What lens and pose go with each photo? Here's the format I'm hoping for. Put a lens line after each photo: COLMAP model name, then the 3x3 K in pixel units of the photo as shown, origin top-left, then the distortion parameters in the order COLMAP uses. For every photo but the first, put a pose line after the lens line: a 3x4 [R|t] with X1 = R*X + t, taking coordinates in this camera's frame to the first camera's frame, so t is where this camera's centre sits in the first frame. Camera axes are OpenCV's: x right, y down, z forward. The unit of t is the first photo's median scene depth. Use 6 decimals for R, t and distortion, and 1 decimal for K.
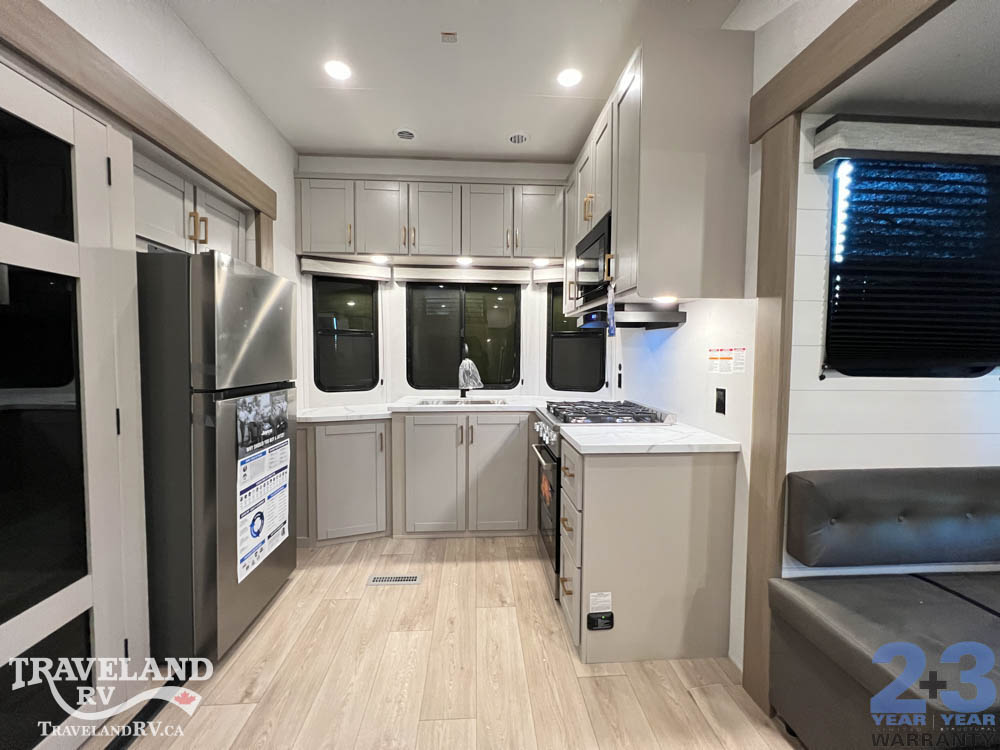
lens RADIAL K [[399.3, 0, 498.1], [0, 399.3, 373.6], [0, 0, 1]] dist [-0.000707, 0.000897]
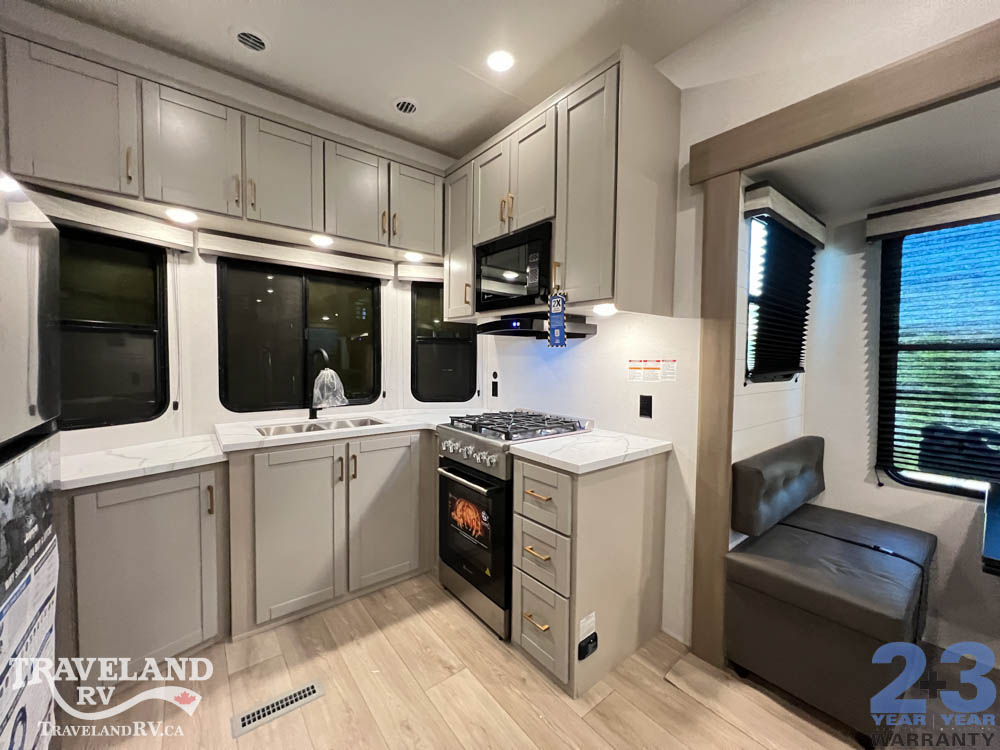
lens RADIAL K [[399.3, 0, 499.1], [0, 399.3, 373.7], [0, 0, 1]] dist [-0.000707, 0.000897]
pose [[0.820336, -0.020042, 0.571530, -0.319767], [0.024168, 0.999708, 0.000368, -0.025370], [-0.571371, 0.013511, 0.820581, 0.234757]]
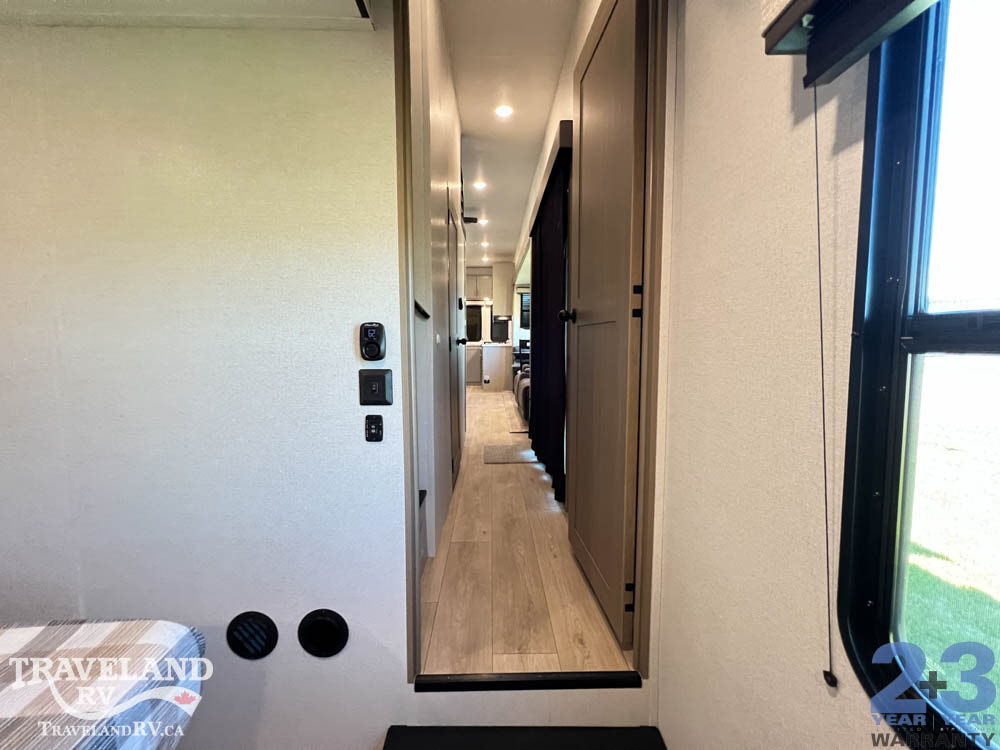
lens RADIAL K [[399.3, 0, 499.3], [0, 399.3, 373.5], [0, 0, 1]] dist [-0.000707, 0.000897]
pose [[0.999288, -0.003276, -0.037584, 0.419742], [0.004416, 0.999531, 0.030309, 0.265458], [0.037468, -0.030453, 0.998834, -2.746392]]
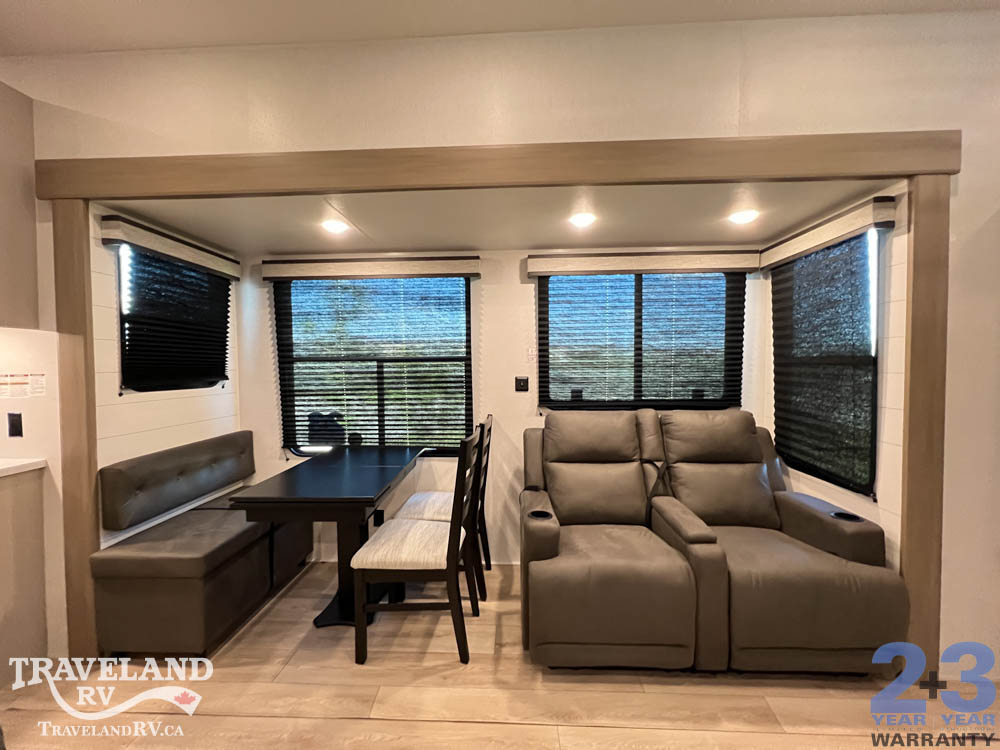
lens RADIAL K [[399.3, 0, 500.1], [0, 399.3, 373.1], [0, 0, 1]] dist [-0.000707, 0.000897]
pose [[0.099297, -0.029086, 0.994633, -0.259168], [0.059411, 0.997963, 0.023252, -0.010931], [-0.993283, 0.056783, 0.100823, -0.270707]]
